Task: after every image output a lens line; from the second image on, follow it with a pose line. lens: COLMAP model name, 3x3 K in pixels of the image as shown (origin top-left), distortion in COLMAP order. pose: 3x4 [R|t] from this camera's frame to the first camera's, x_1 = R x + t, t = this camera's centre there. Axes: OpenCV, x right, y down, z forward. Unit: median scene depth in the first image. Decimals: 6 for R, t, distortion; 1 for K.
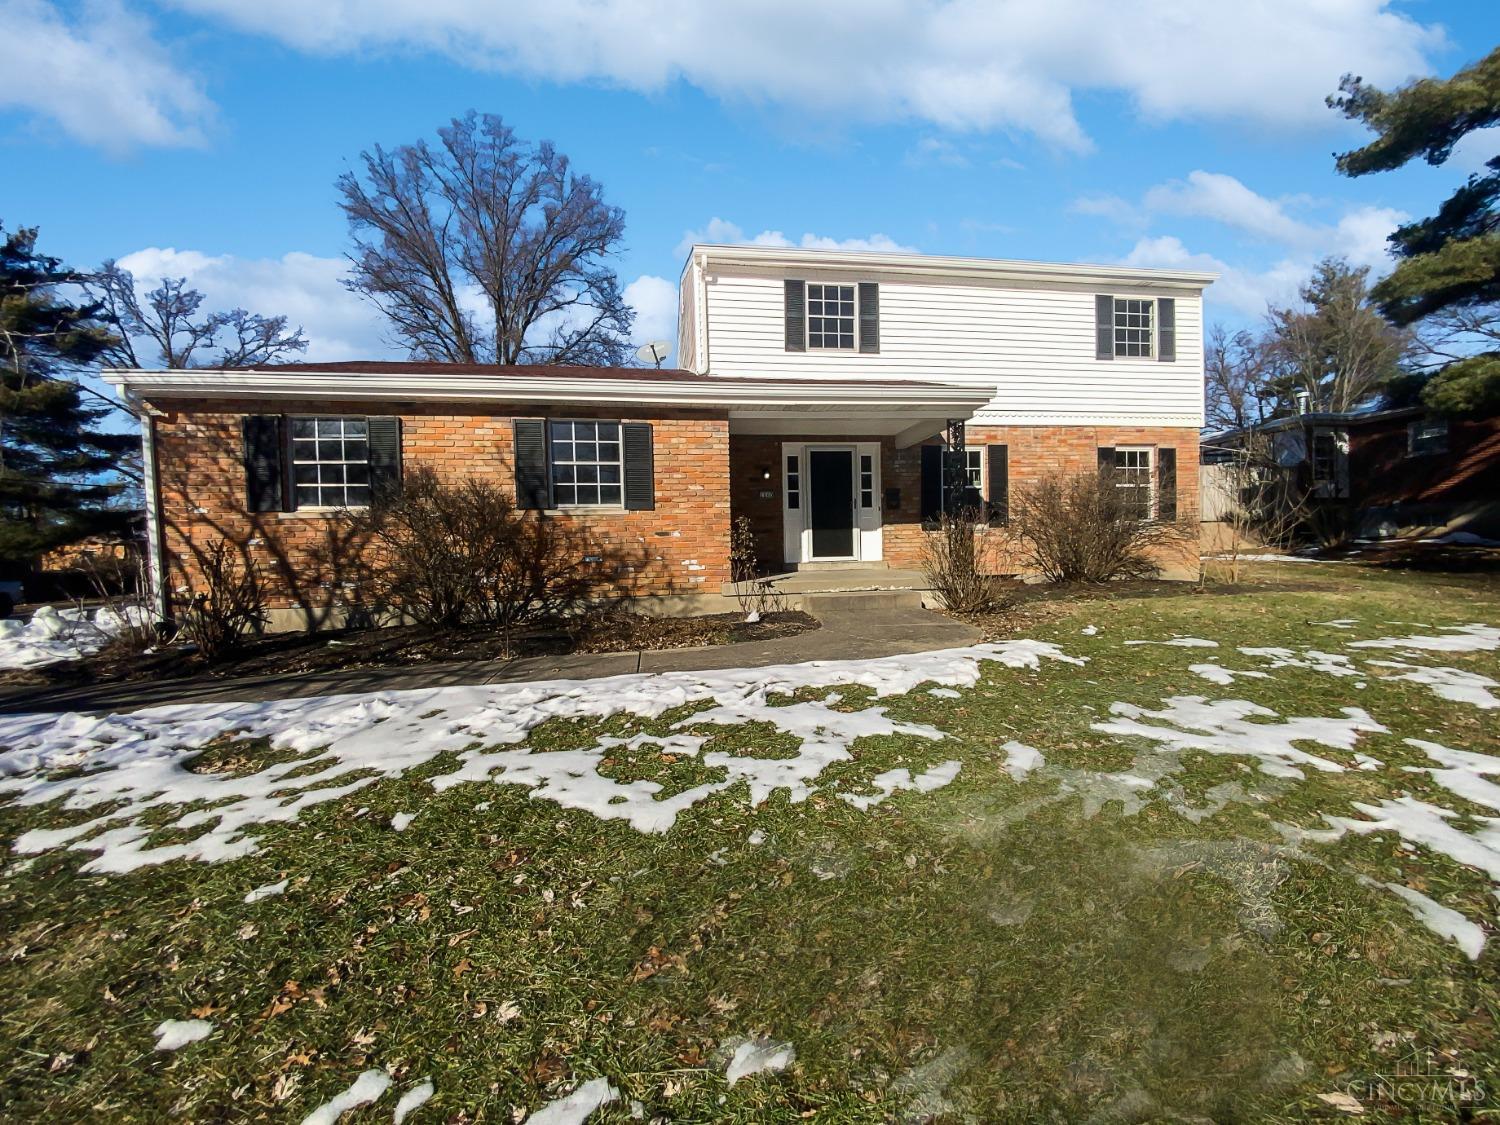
lens RADIAL K [[574.4, 0, 750.0], [0, 574.4, 562.5], [0, 0, 1]] dist [0.021760, -0.021076]
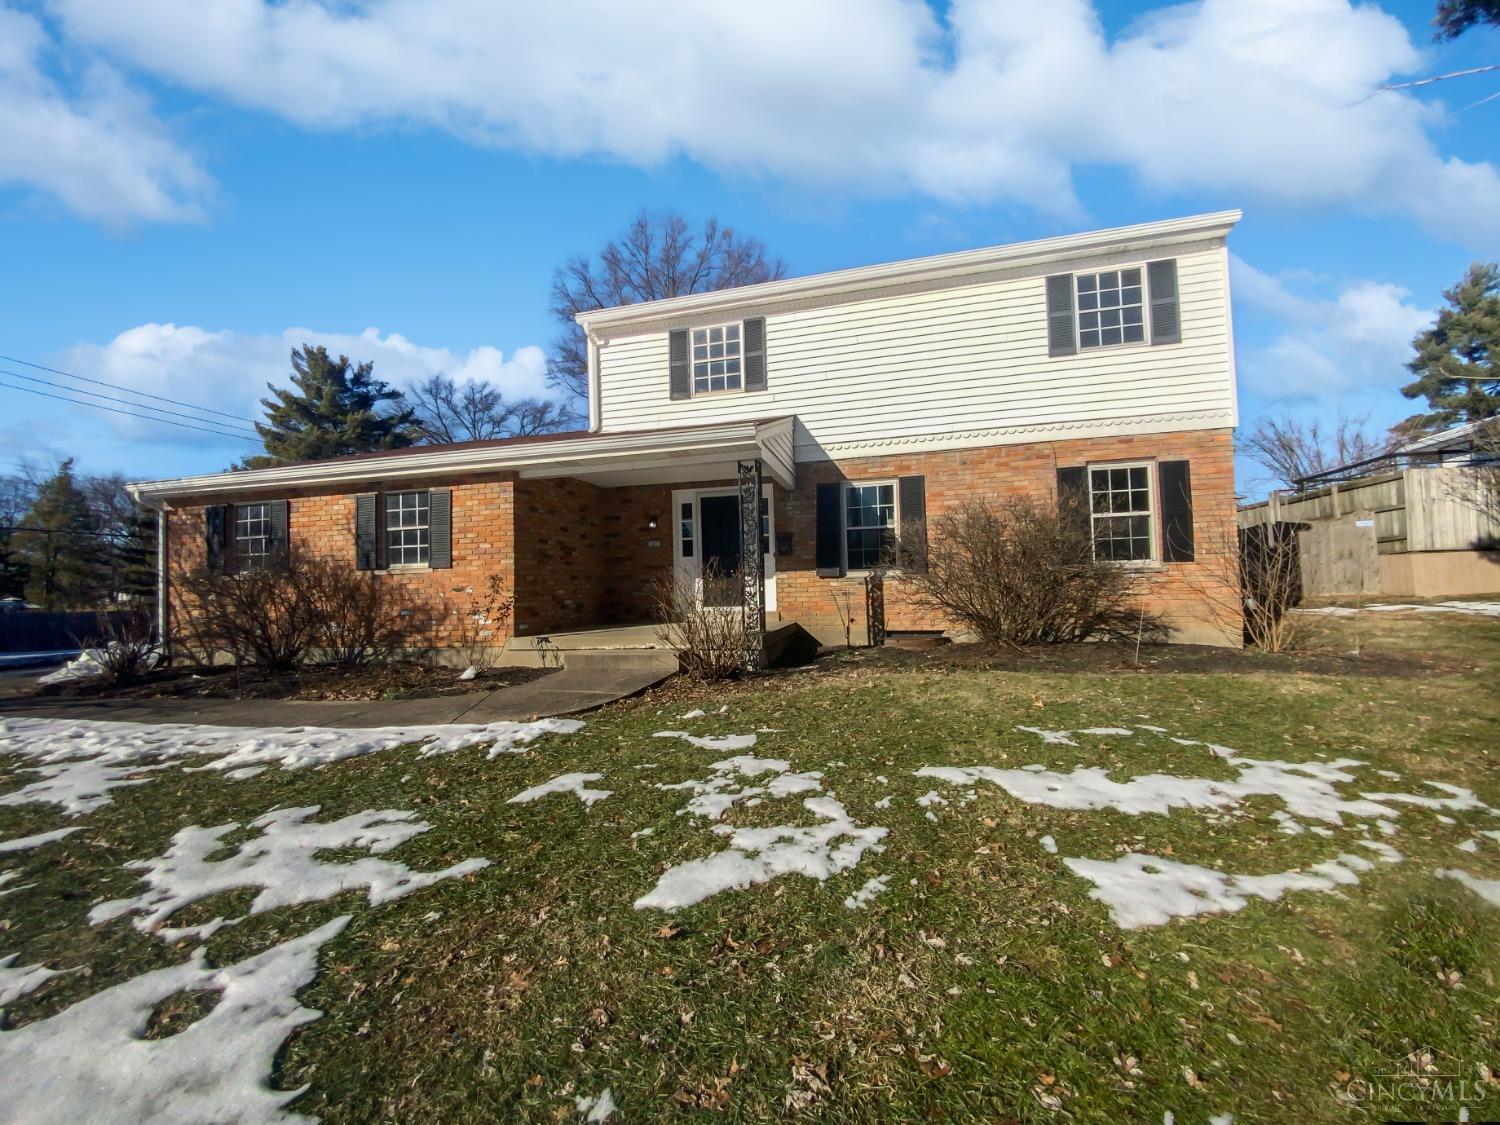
lens RADIAL K [[574.4, 0, 750.0], [0, 574.4, 562.5], [0, 0, 1]] dist [0.021760, -0.021076]
pose [[0.922921, -0.018790, -0.384530, 0.752260], [-0.004014, 0.998284, -0.058417, -0.038811], [0.384968, 0.055458, 0.921262, 0.200560]]
